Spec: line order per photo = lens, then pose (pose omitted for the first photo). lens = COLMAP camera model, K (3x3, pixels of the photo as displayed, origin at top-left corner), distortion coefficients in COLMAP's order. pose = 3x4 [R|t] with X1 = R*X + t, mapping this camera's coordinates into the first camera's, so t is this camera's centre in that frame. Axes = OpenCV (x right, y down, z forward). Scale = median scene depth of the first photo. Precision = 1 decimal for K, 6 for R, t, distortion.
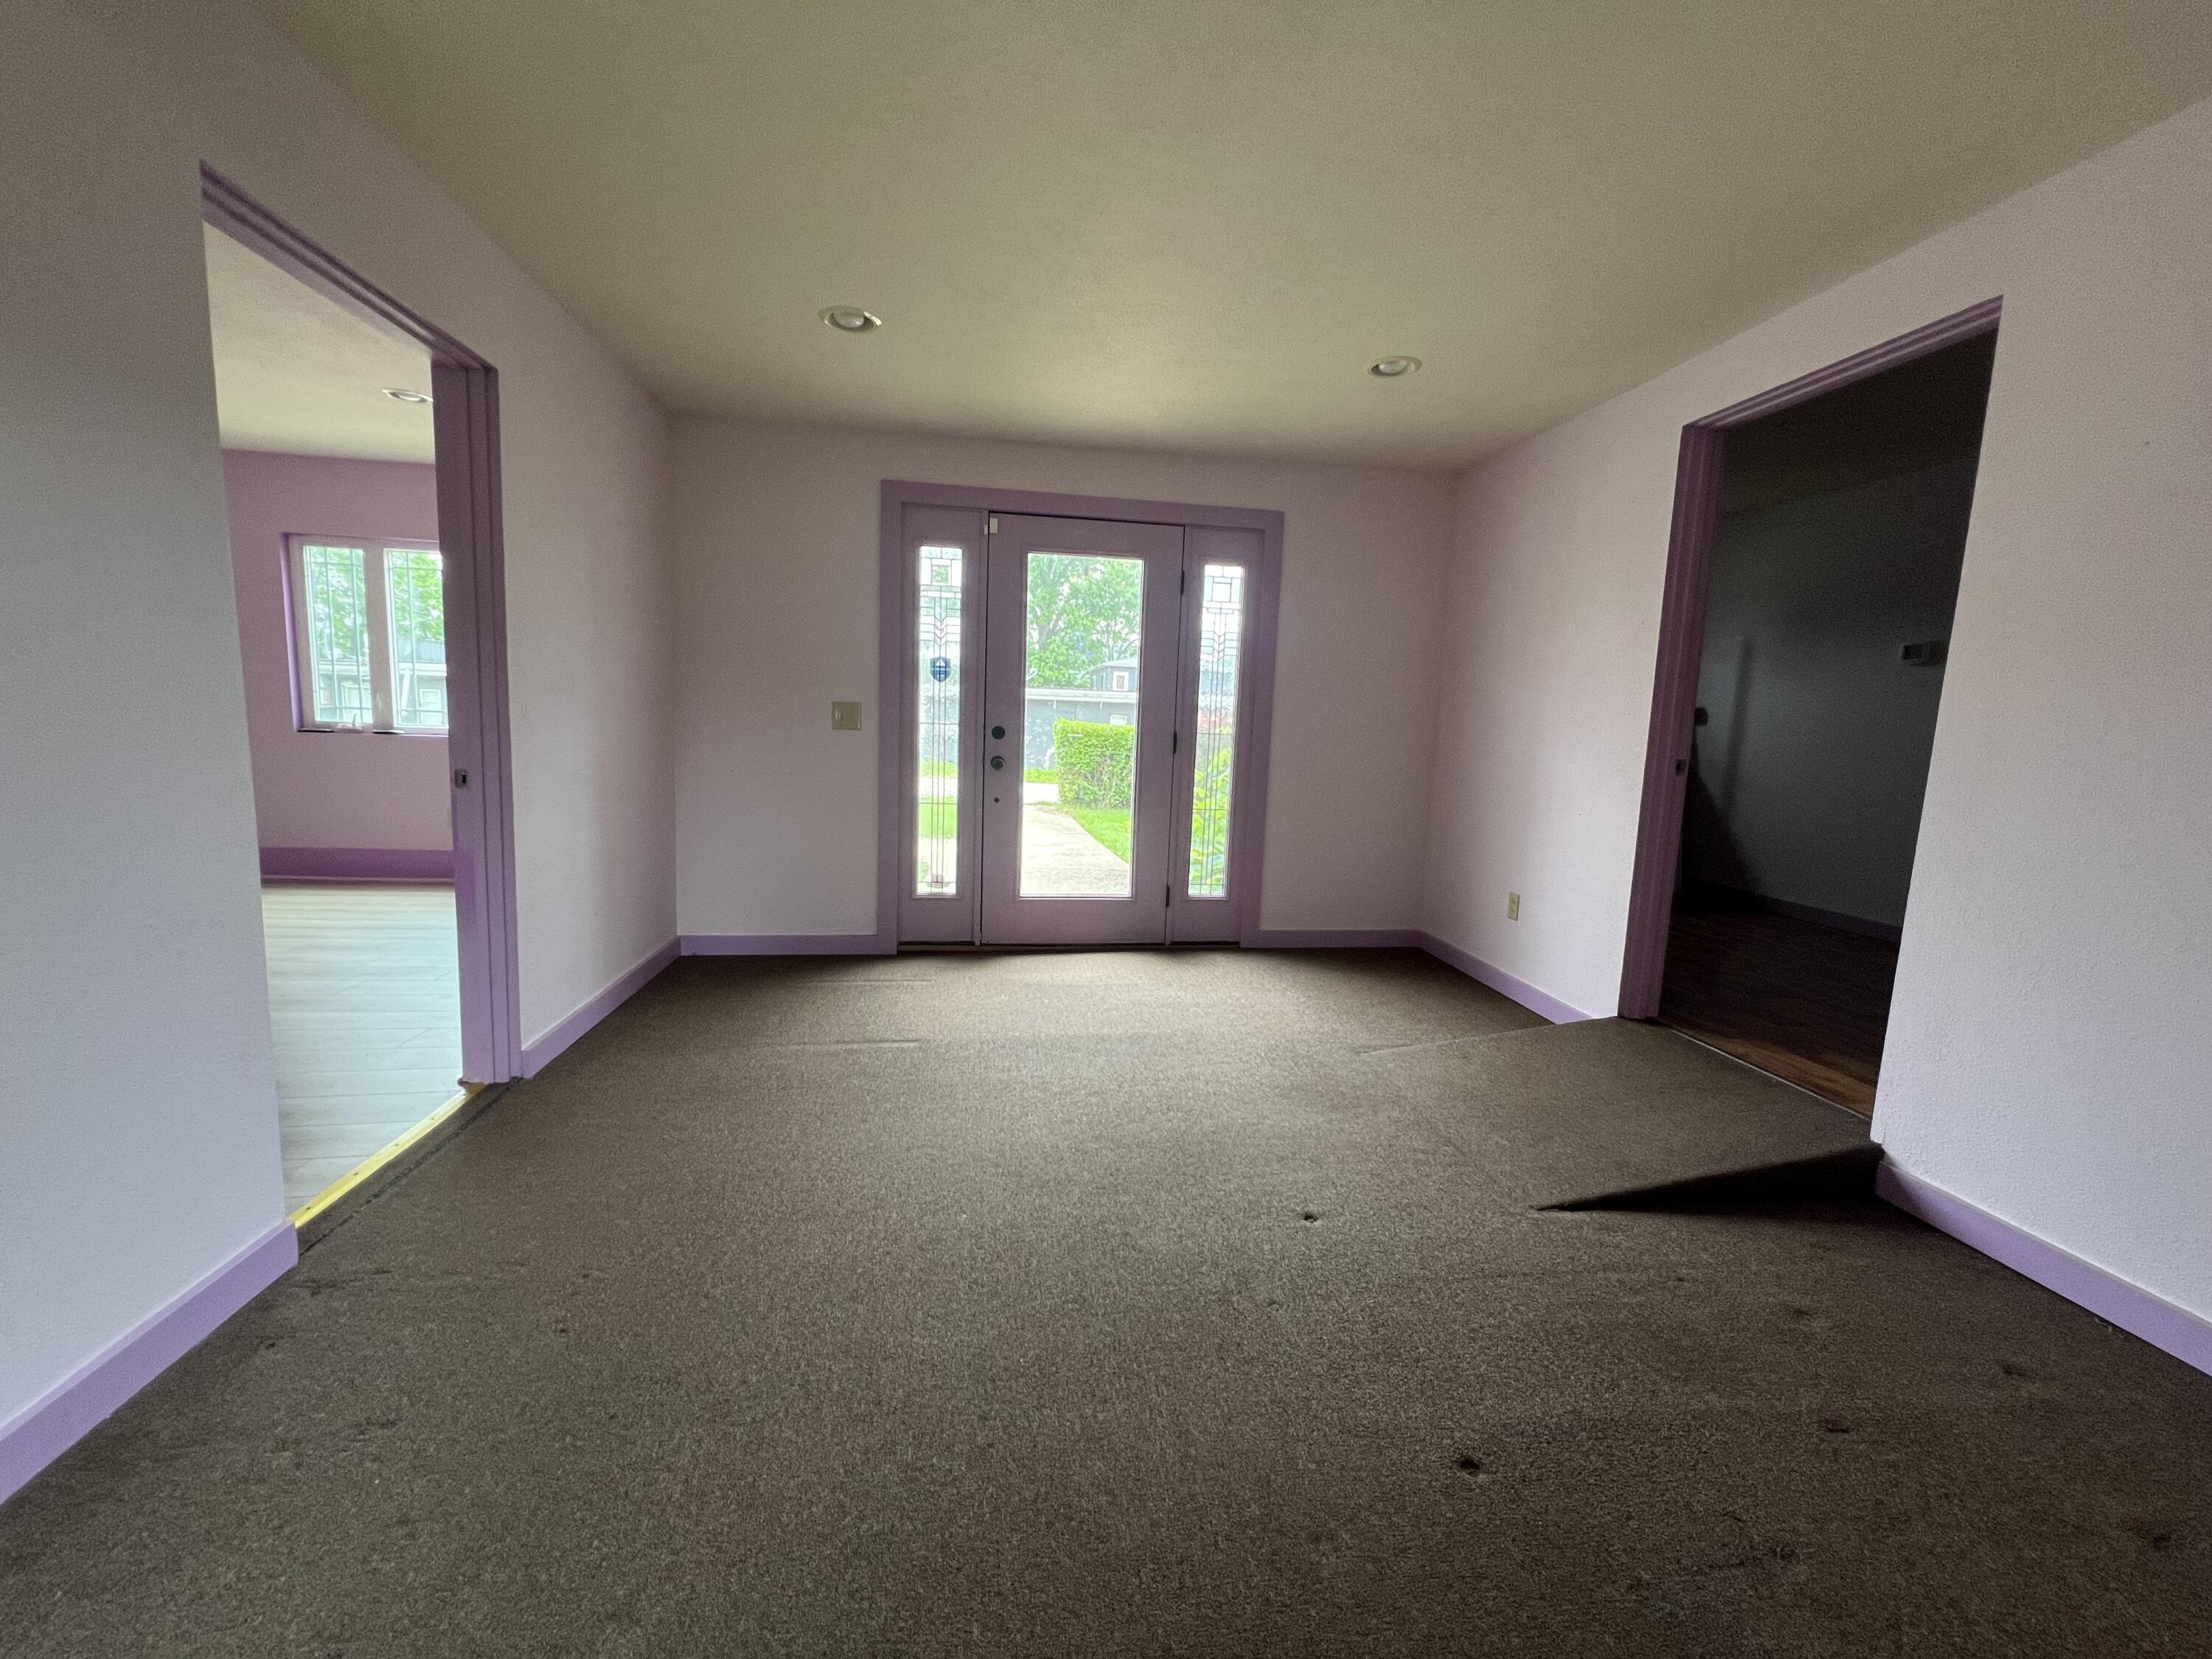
lens RADIAL K [[893.3, 0, 1112.4], [0, 893.3, 828.5], [0, 0, 1]] dist [-0.003251, 0.002770]
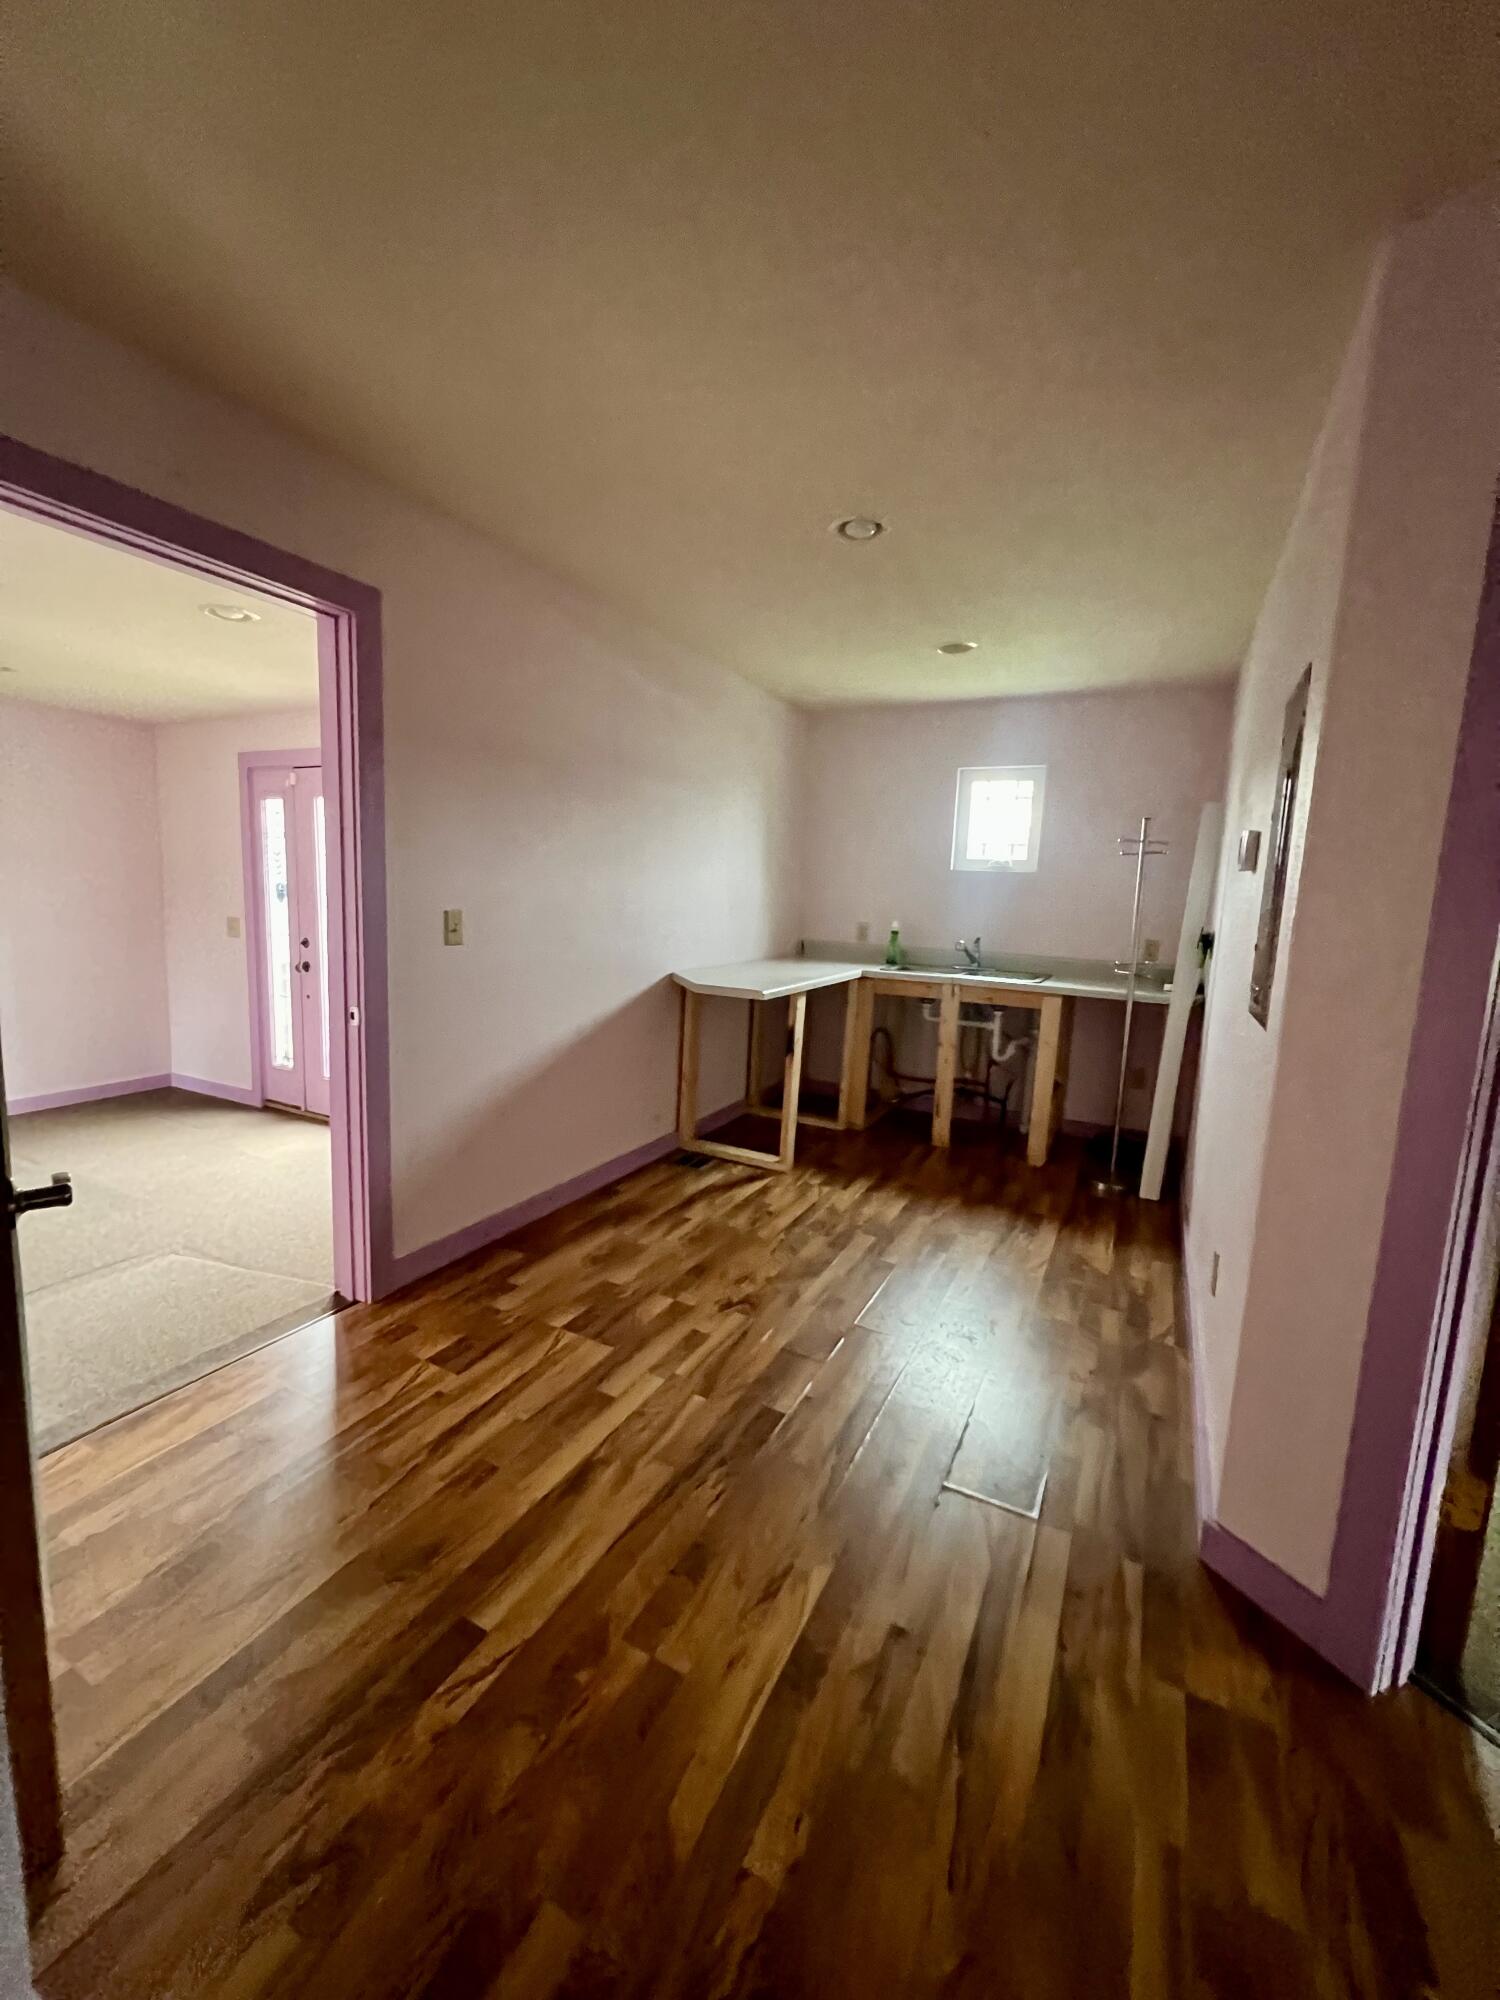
lens RADIAL K [[801.7, 0, 747.4], [0, 801.7, 1001.2], [0, 0, 1]] dist [-0.001541, 0.000343]
pose [[0.815748, 0.073262, -0.573749, 1.060209], [-0.080190, 0.996691, 0.013255, -0.093312], [0.572822, 0.035197, 0.818924, 0.454410]]
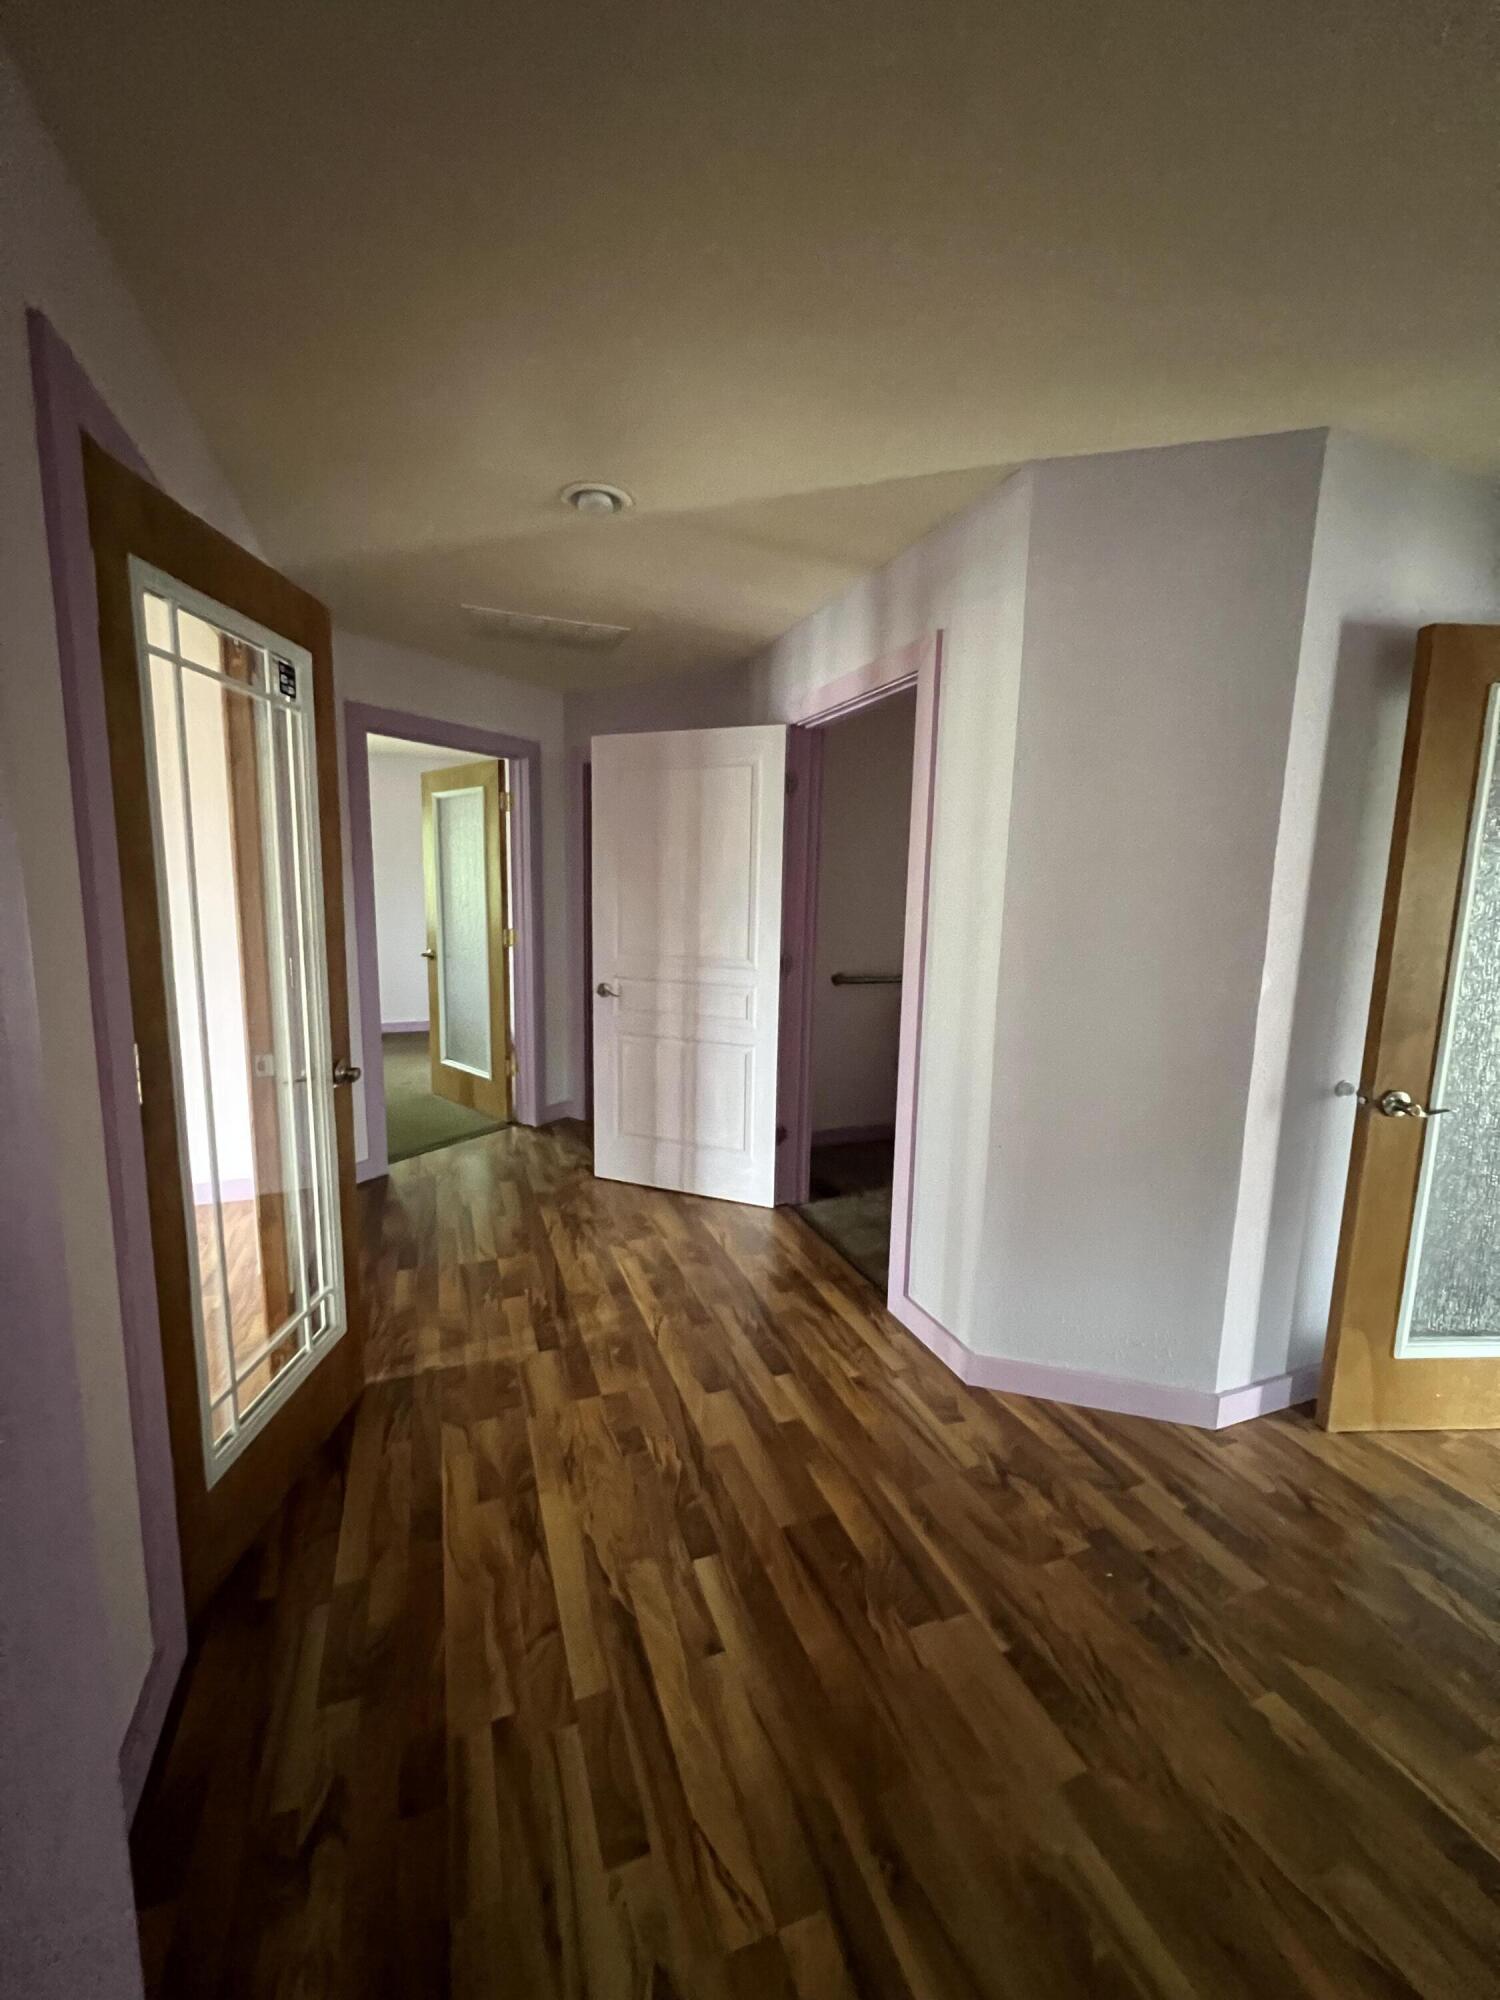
lens RADIAL K [[801.7, 0, 747.4], [0, 801.7, 1001.2], [0, 0, 1]] dist [-0.001541, 0.000343]
pose [[-0.972179, -0.030125, -0.232294, 1.239509], [-0.088928, 0.964917, 0.247037, -0.155690], [0.216702, 0.260822, -0.940751, 0.889034]]
